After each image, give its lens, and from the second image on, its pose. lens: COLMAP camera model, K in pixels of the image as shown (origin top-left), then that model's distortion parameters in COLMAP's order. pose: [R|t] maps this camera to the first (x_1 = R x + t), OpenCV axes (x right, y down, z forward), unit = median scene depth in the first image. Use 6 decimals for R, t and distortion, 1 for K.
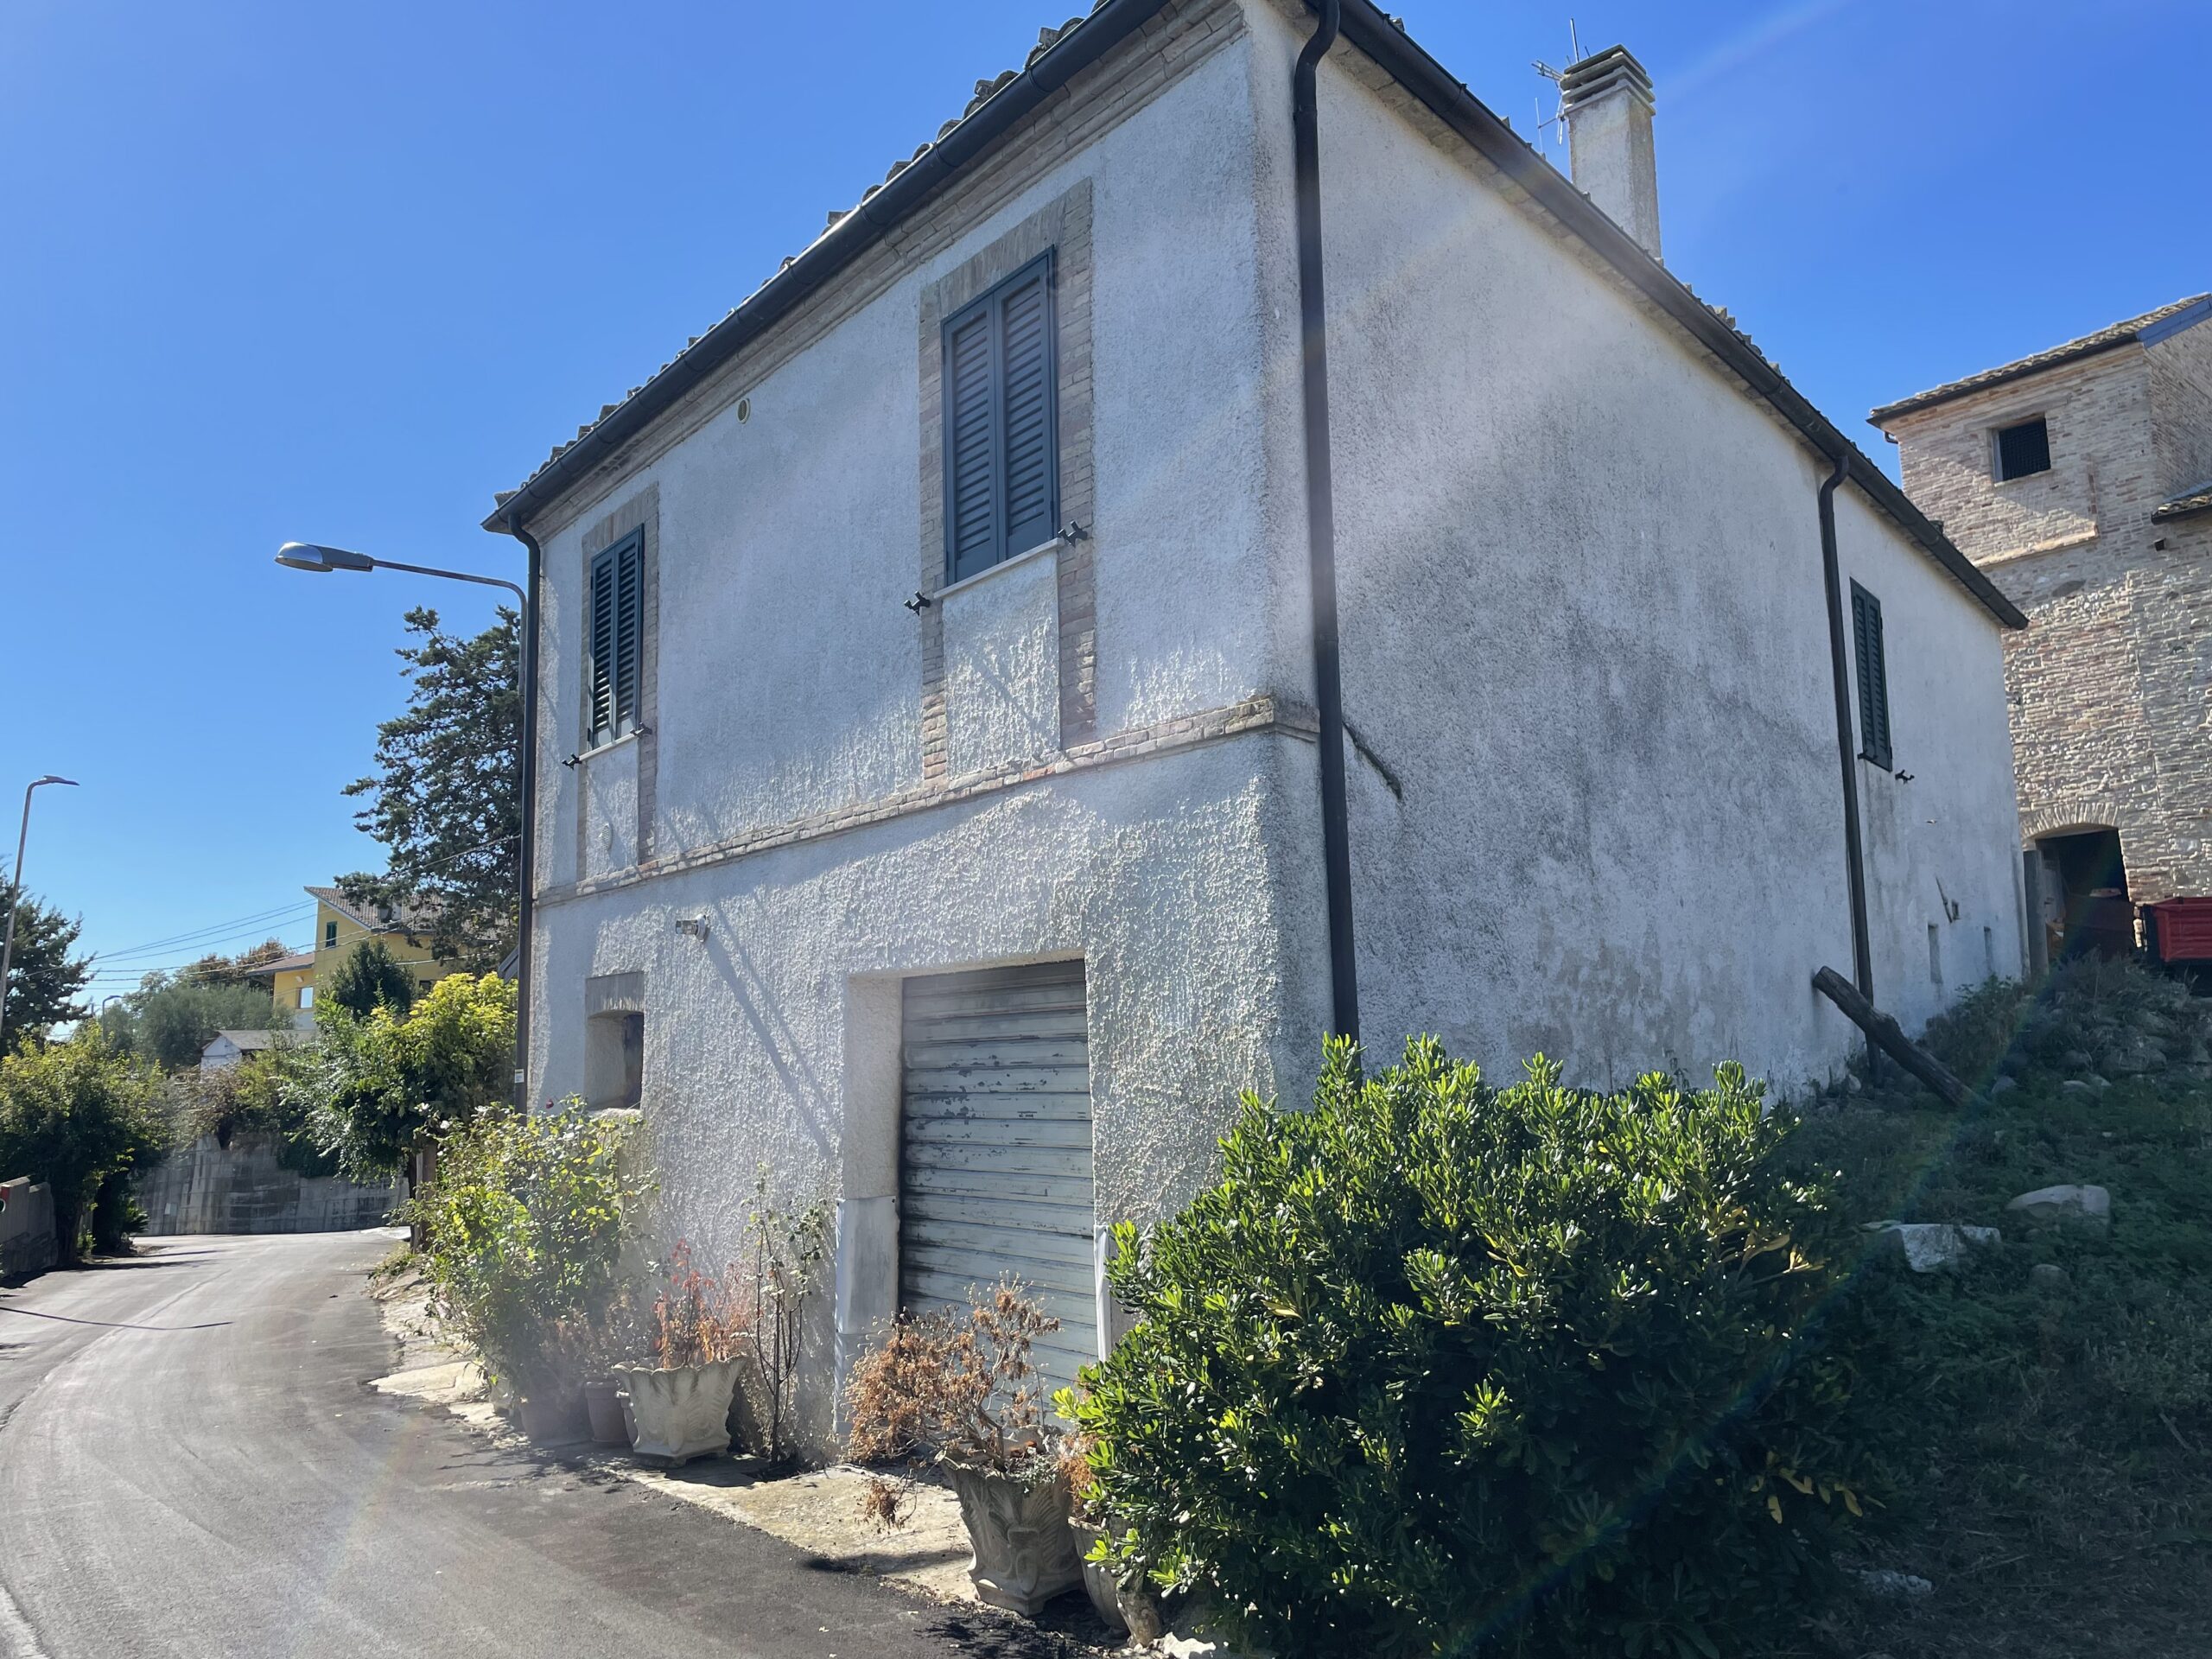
lens RADIAL K [[1647.3, 0, 1105.6], [0, 1647.3, 815.8], [0, 0, 1]] dist [0.098006, -0.124214]
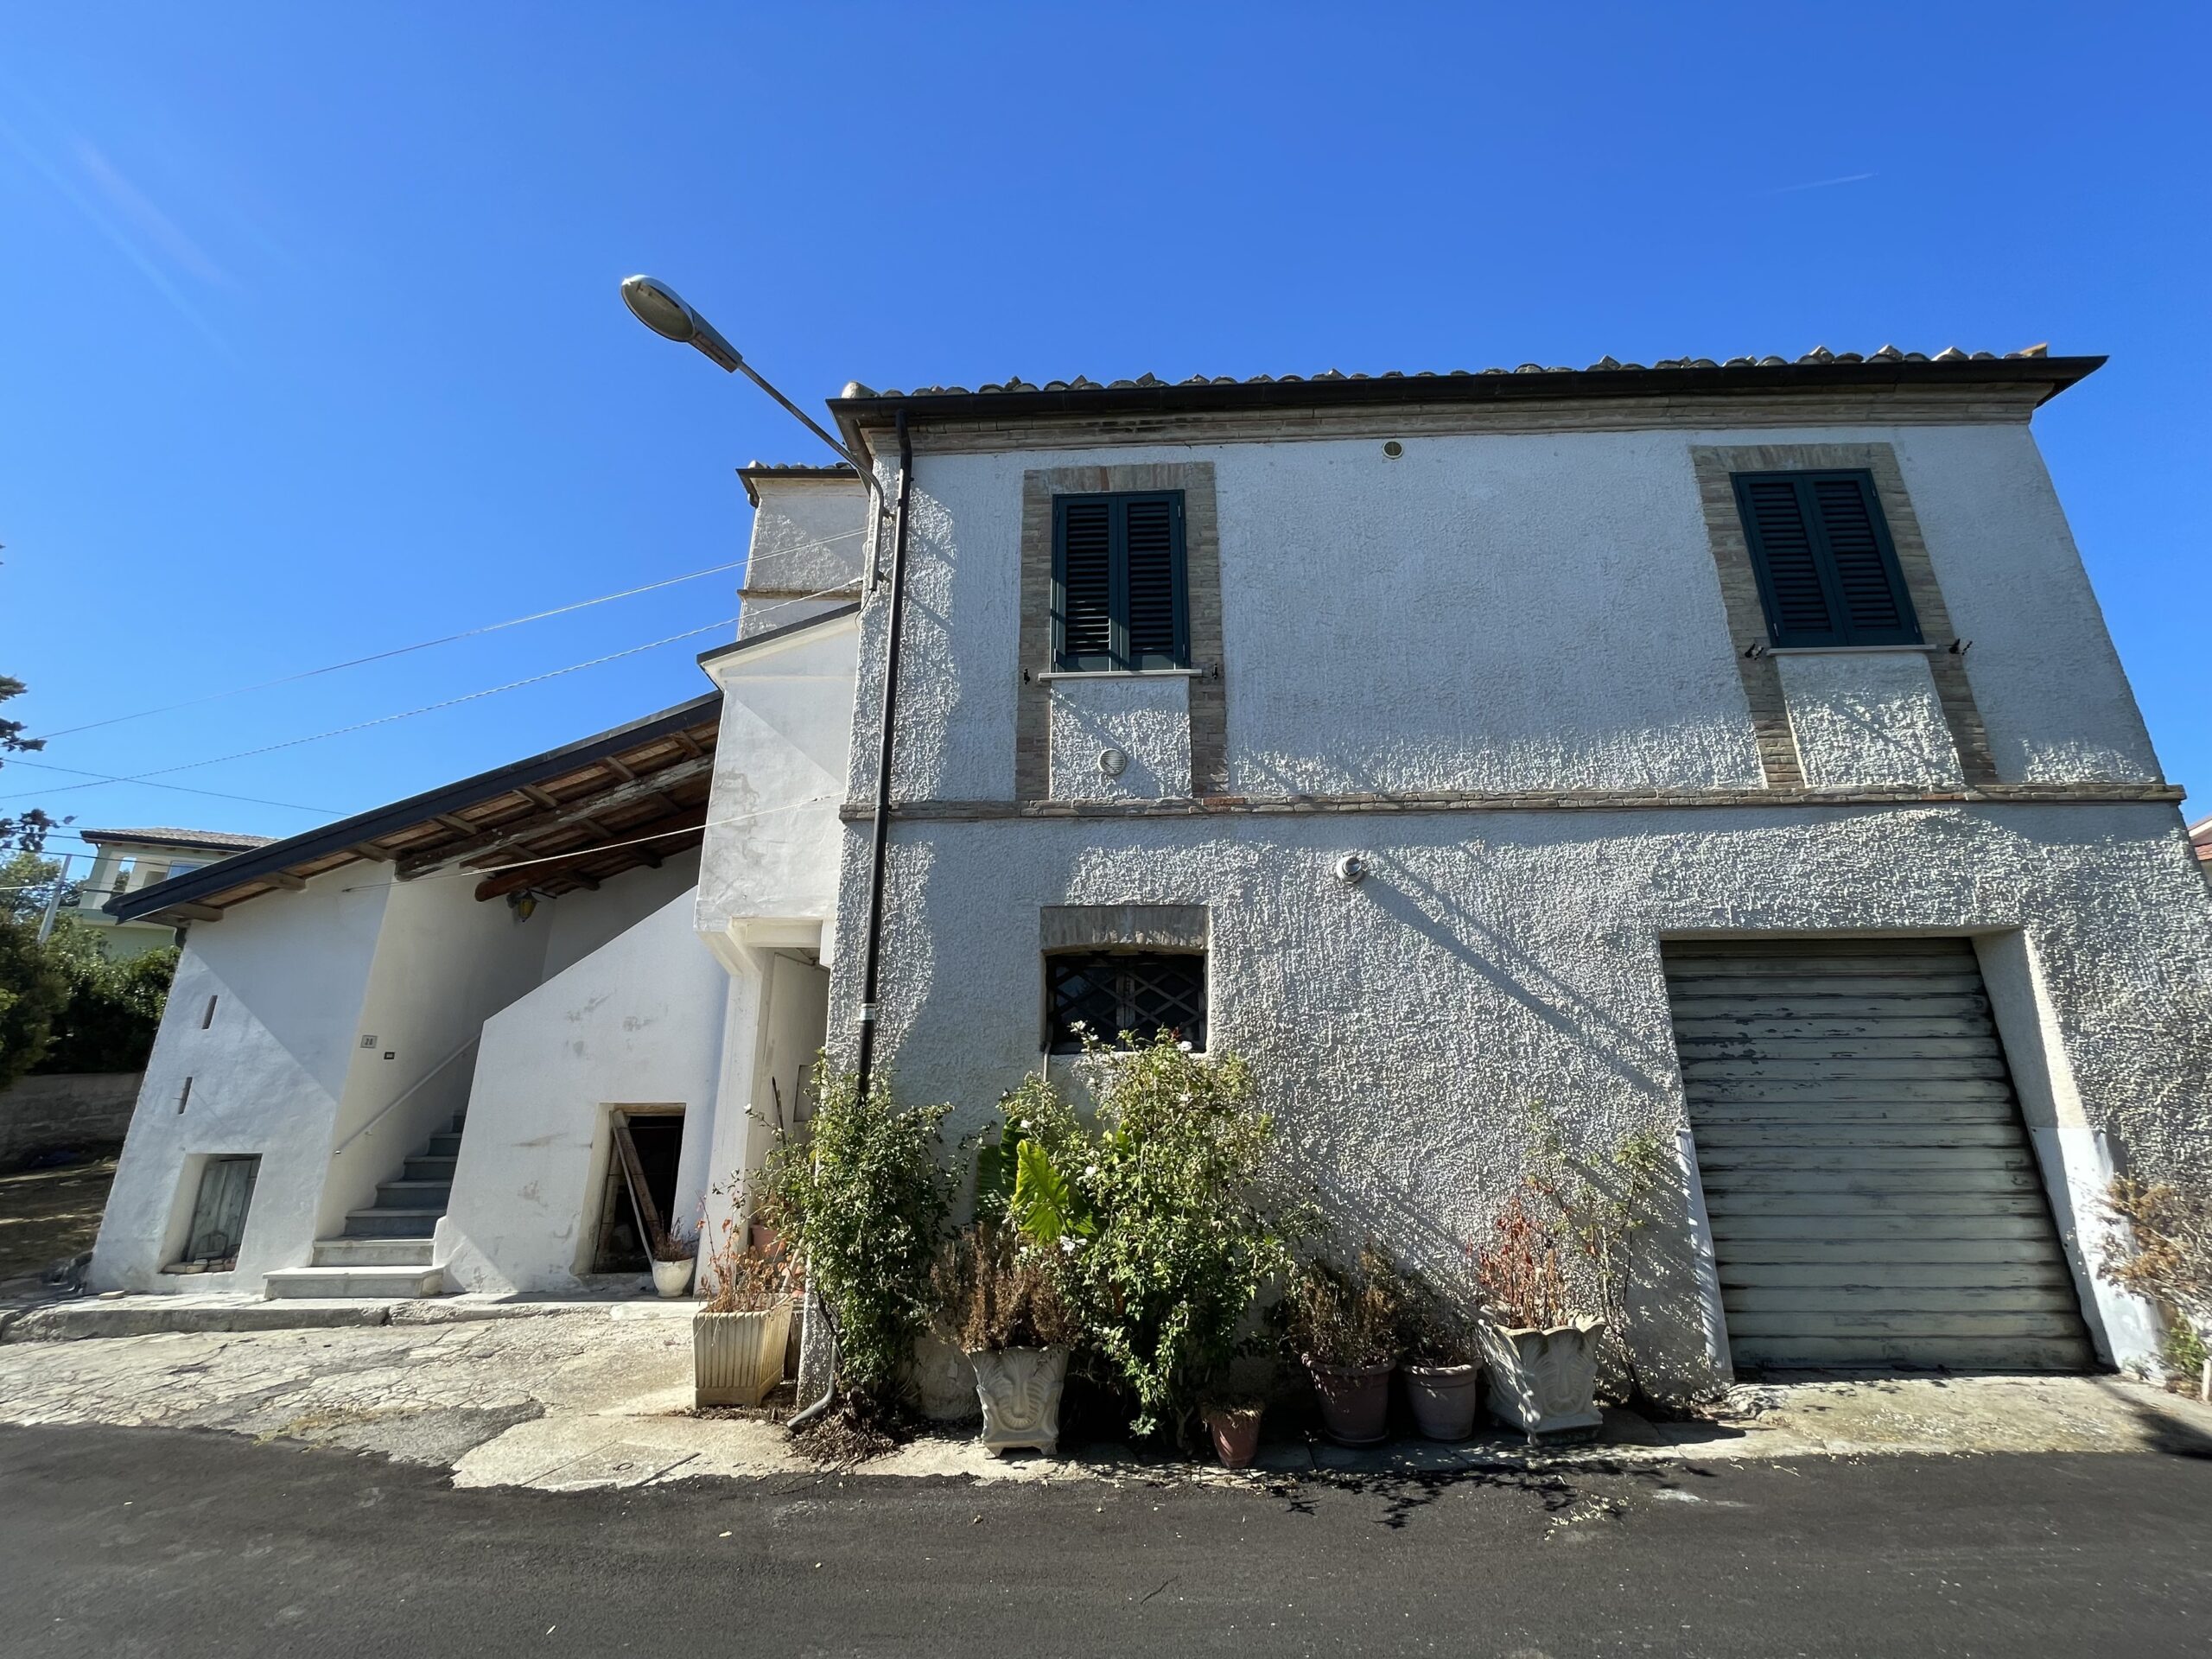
lens RADIAL K [[890.8, 0, 1105.7], [0, 890.8, 838.5], [0, 0, 1]] dist [-0.001320, -0.000439]
pose [[0.648321, 0.238345, 0.723098, -0.927579], [-0.125668, 0.970210, -0.207125, 0.226083], [-0.750924, 0.043413, 0.658960, 0.939803]]
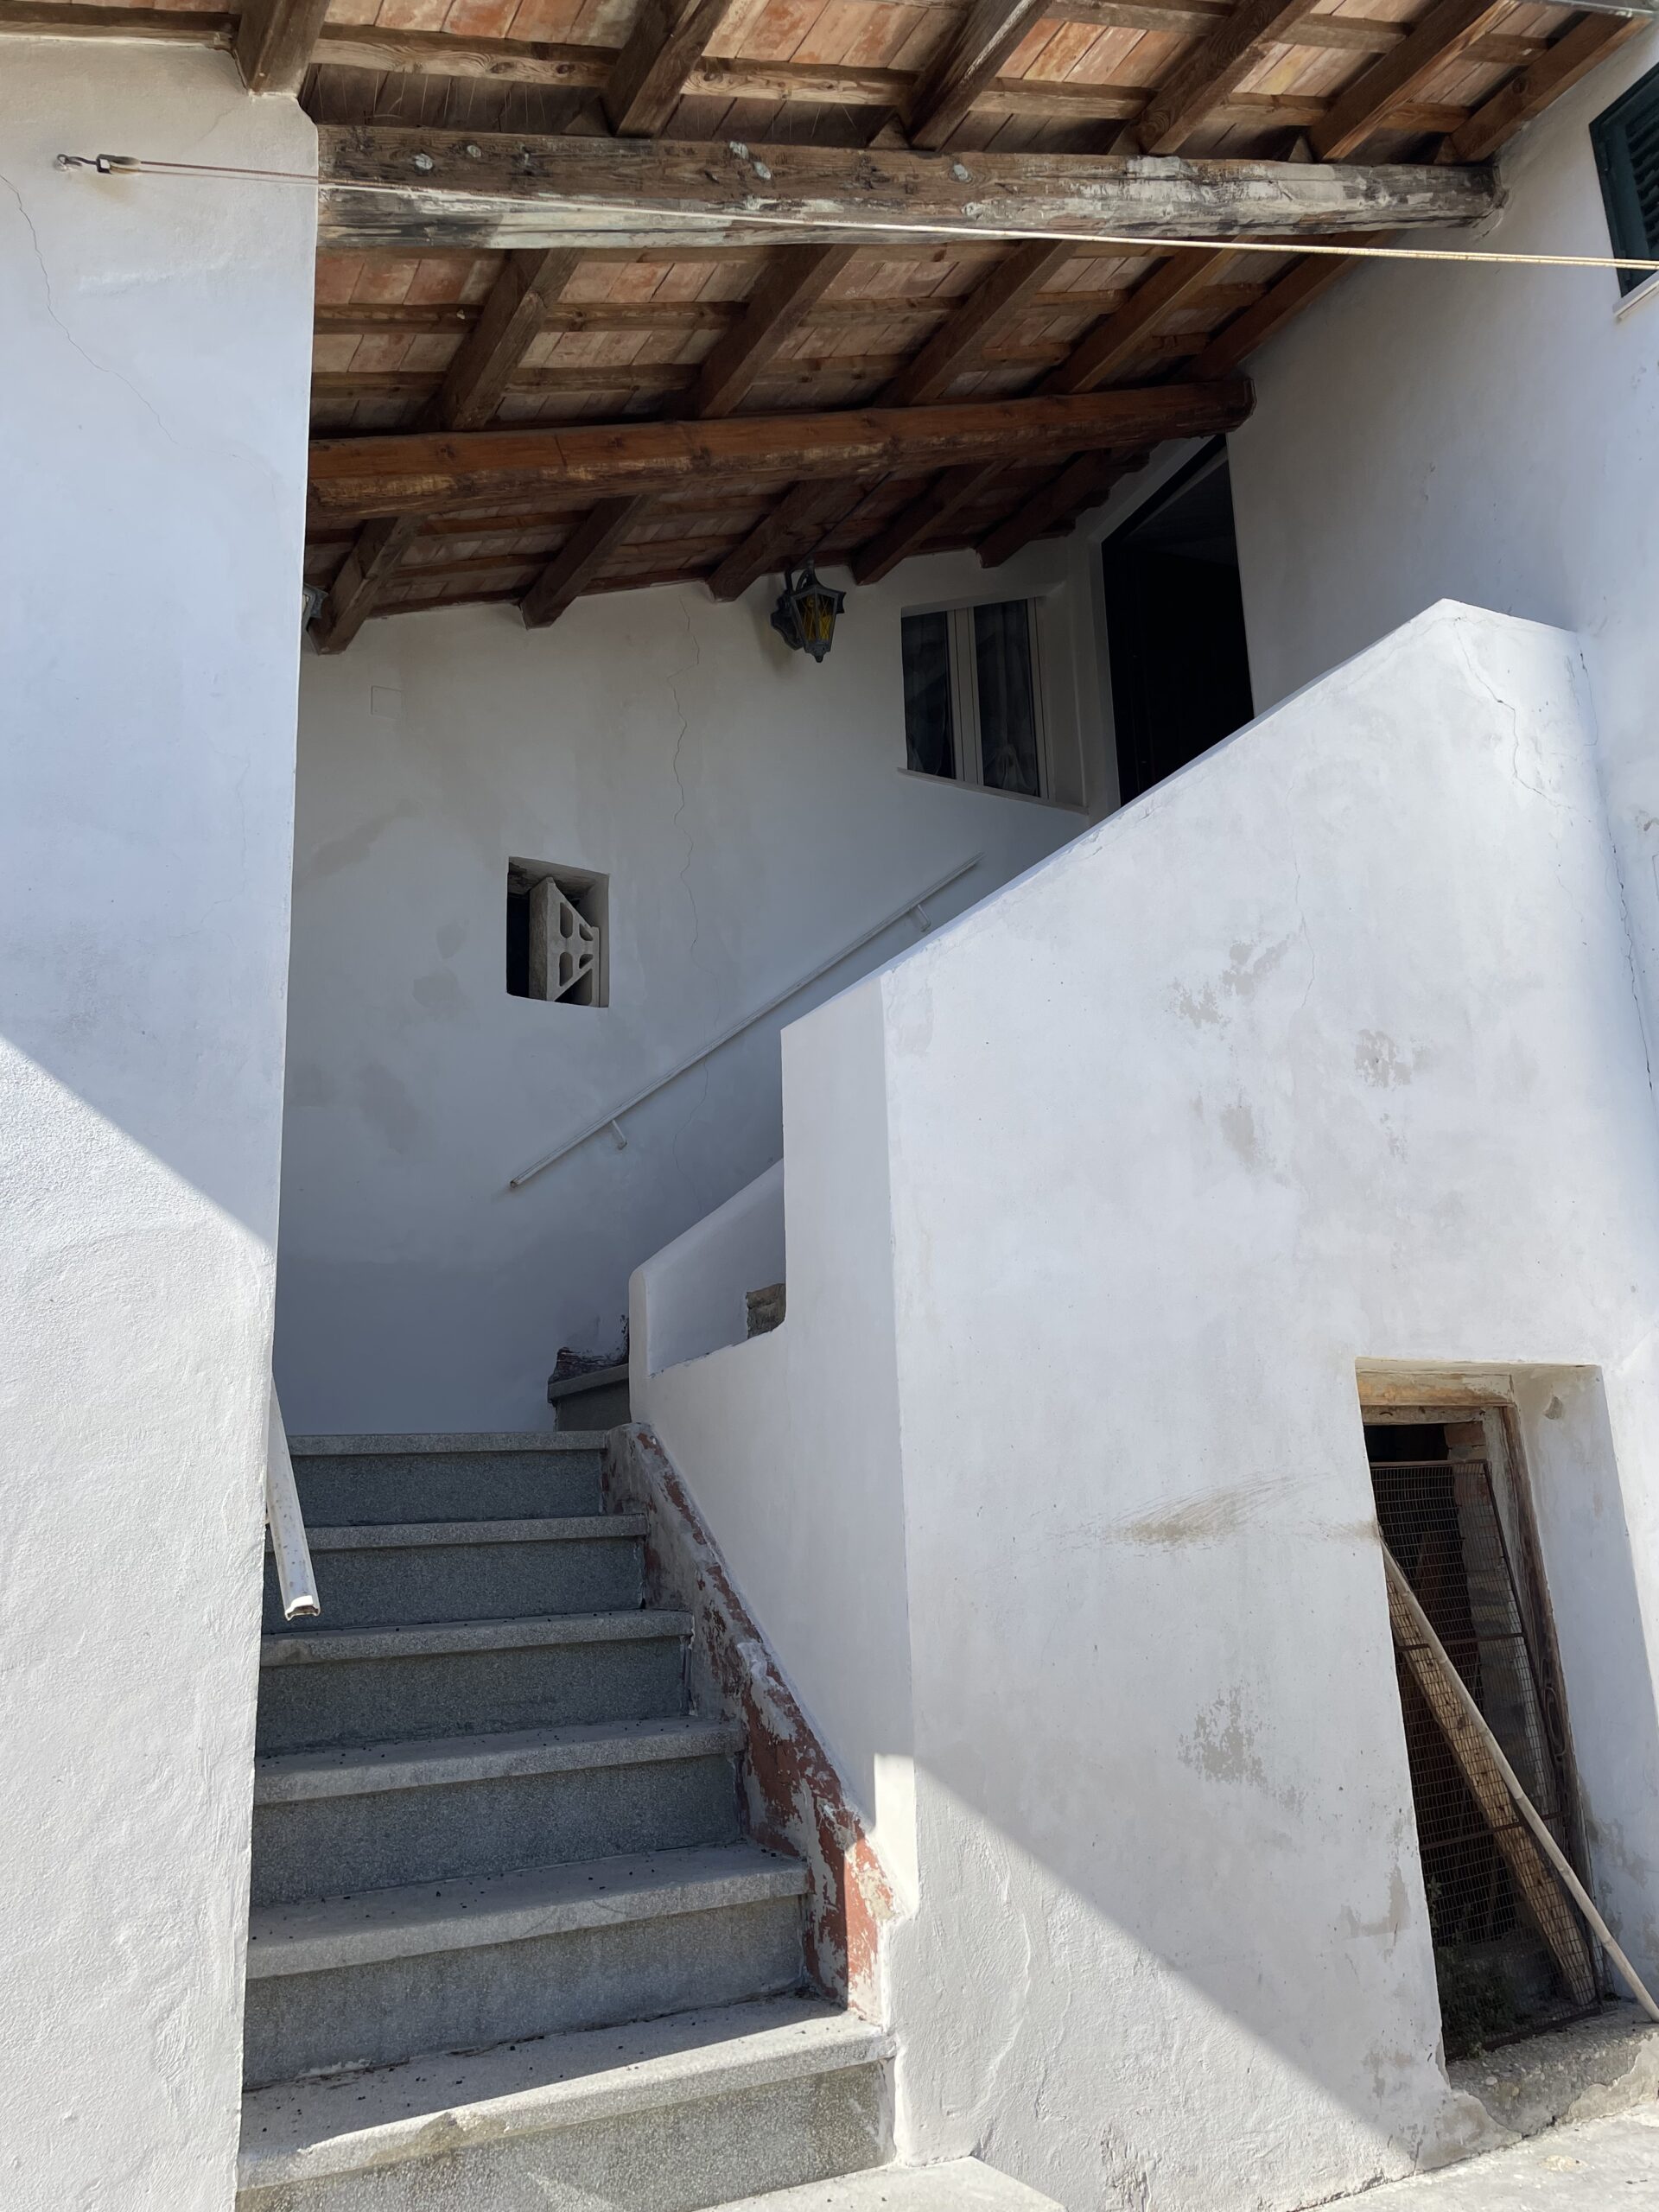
lens RADIAL K [[1647.3, 0, 829.5], [0, 1647.3, 1106.0], [0, 0, 1]] dist [0.098006, -0.124214]
pose [[0.223407, 0.257232, 0.940171, -0.961258], [-0.119981, 0.964471, -0.235371, 0.360273], [-0.967313, -0.060219, 0.246332, 1.658753]]
